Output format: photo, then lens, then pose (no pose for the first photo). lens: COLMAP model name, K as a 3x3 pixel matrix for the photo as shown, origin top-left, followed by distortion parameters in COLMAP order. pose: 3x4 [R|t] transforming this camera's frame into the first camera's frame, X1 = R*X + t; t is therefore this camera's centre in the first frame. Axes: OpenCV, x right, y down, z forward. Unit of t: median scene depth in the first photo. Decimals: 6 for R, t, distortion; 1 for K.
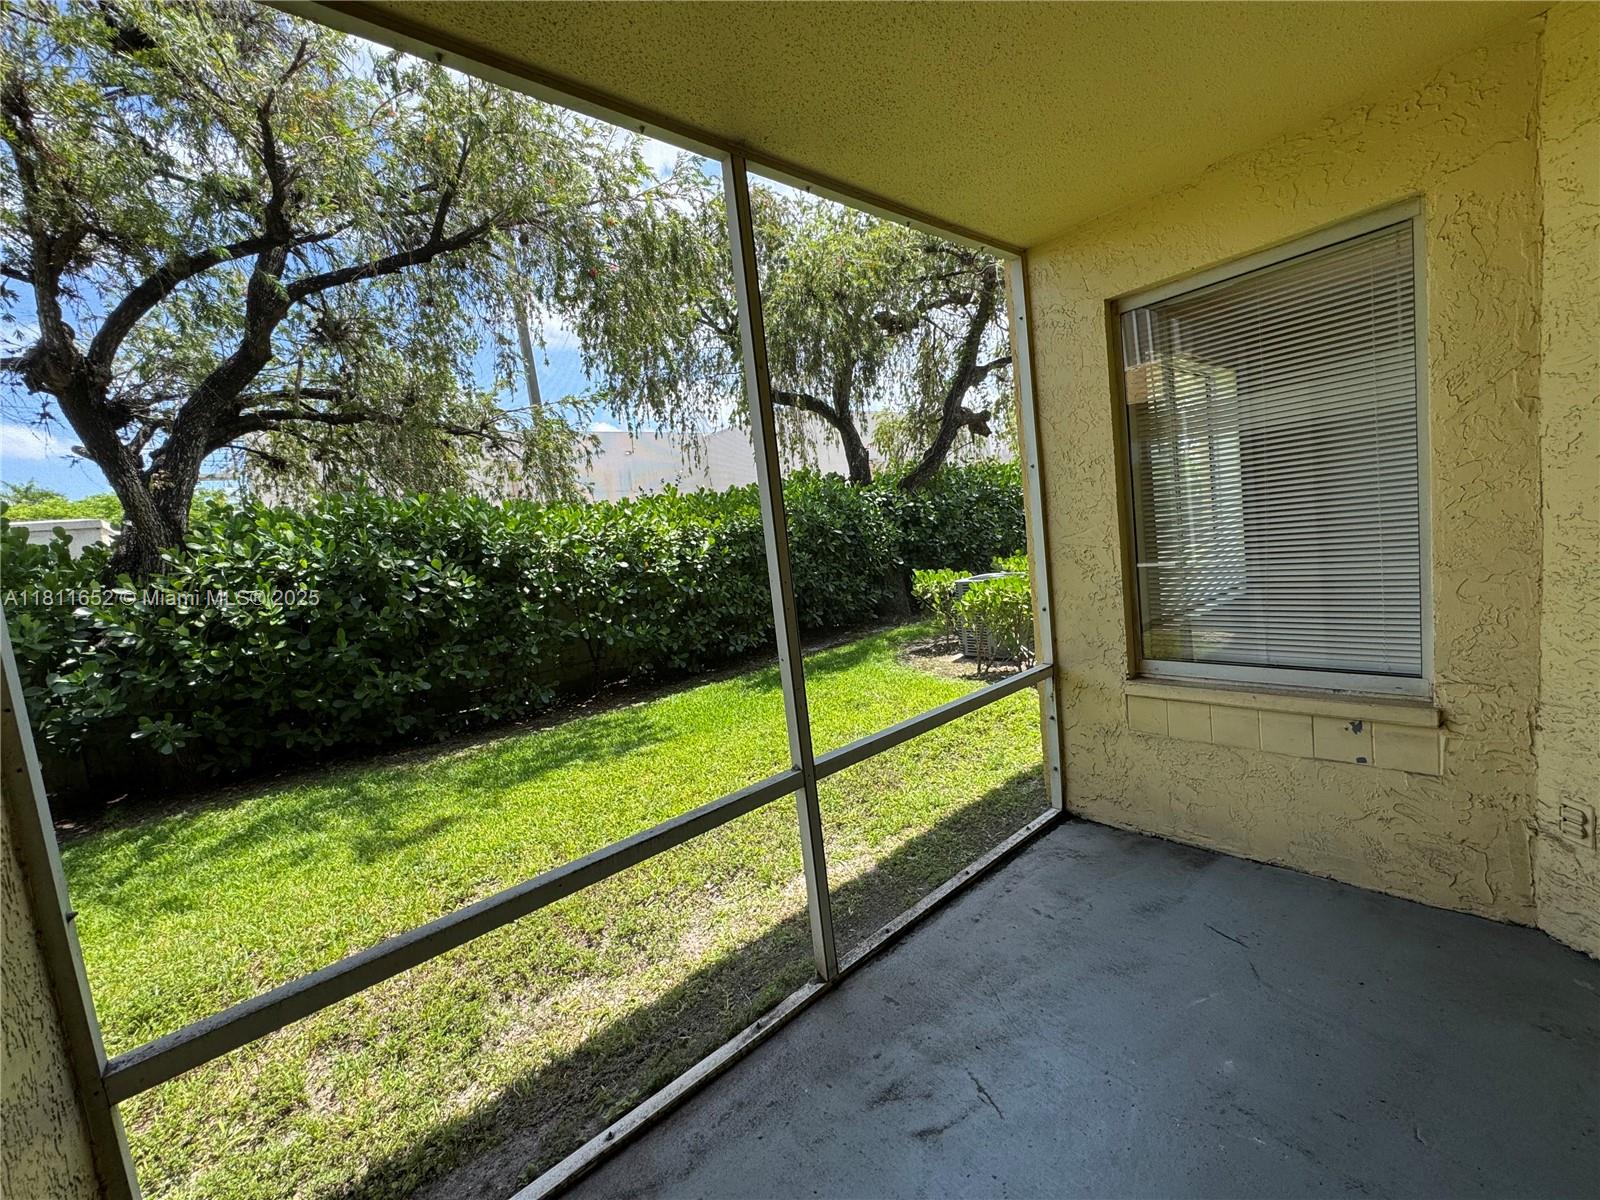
lens RADIAL K [[638.8, 0, 799.9], [0, 638.8, 599.0], [0, 0, 1]] dist [-0.004182, 0.001547]
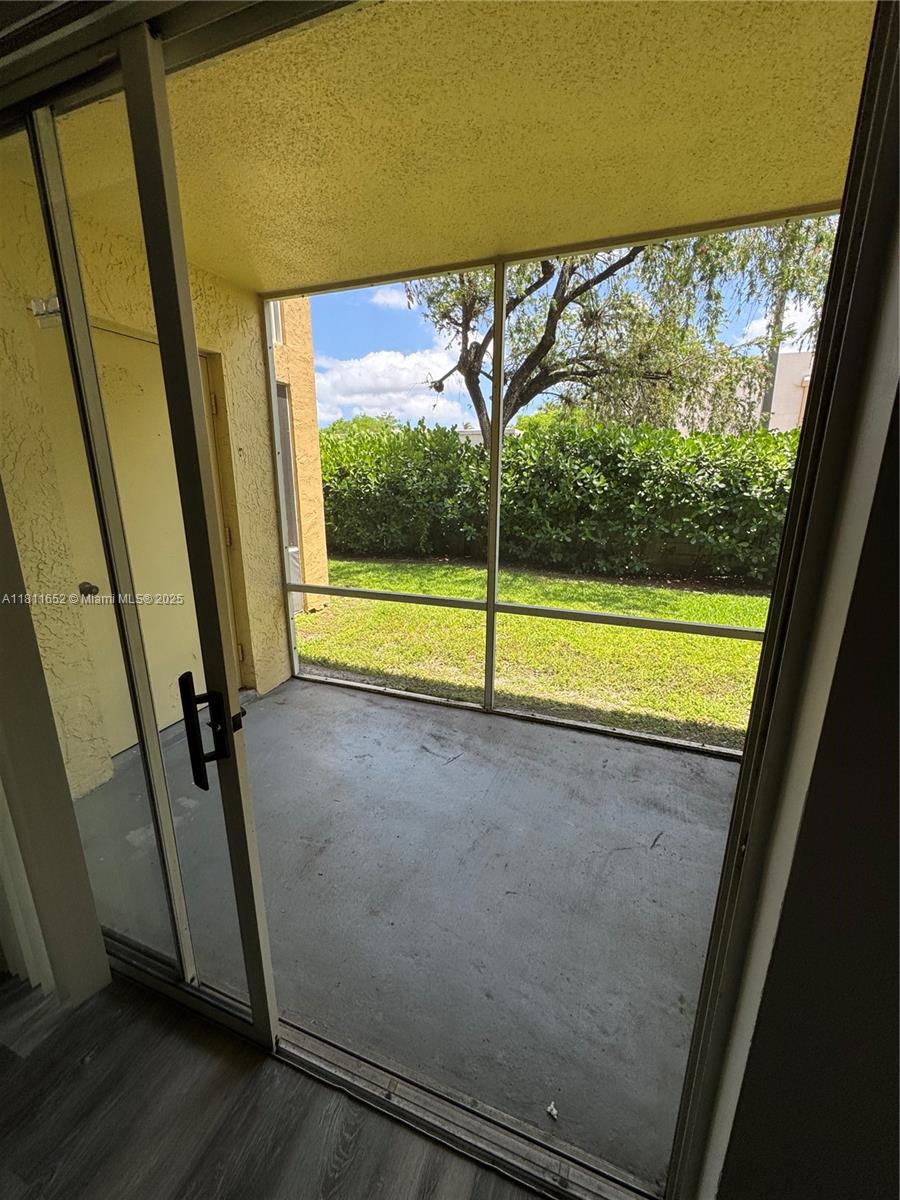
lens RADIAL K [[479.1, 0, 452.1], [0, 479.1, 599.7], [0, 0, 1]] dist [-0.004182, 0.001547]
pose [[0.470307, 0.333505, -0.817059, 0.460360], [-0.144263, 0.942443, 0.301644, -0.069222], [0.870631, -0.023994, 0.491350, 0.071179]]
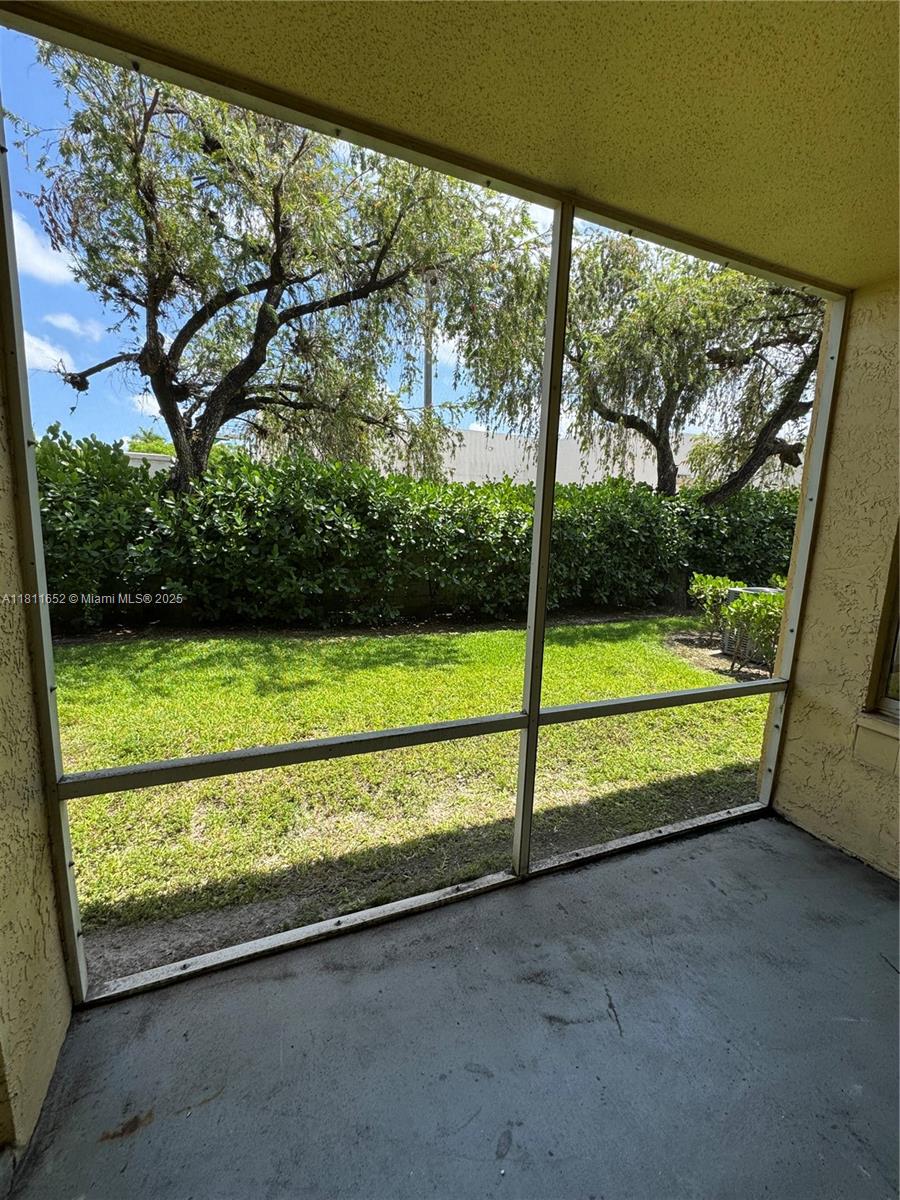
lens RADIAL K [[479.1, 0, 450.4], [0, 479.1, 598.7], [0, 0, 1]] dist [-0.004182, 0.001547]
pose [[0.937180, 0.193948, -0.289962, 0.035716], [-0.173118, 0.980201, 0.096100, -0.009126], [0.302860, -0.039866, 0.952201, 0.022411]]
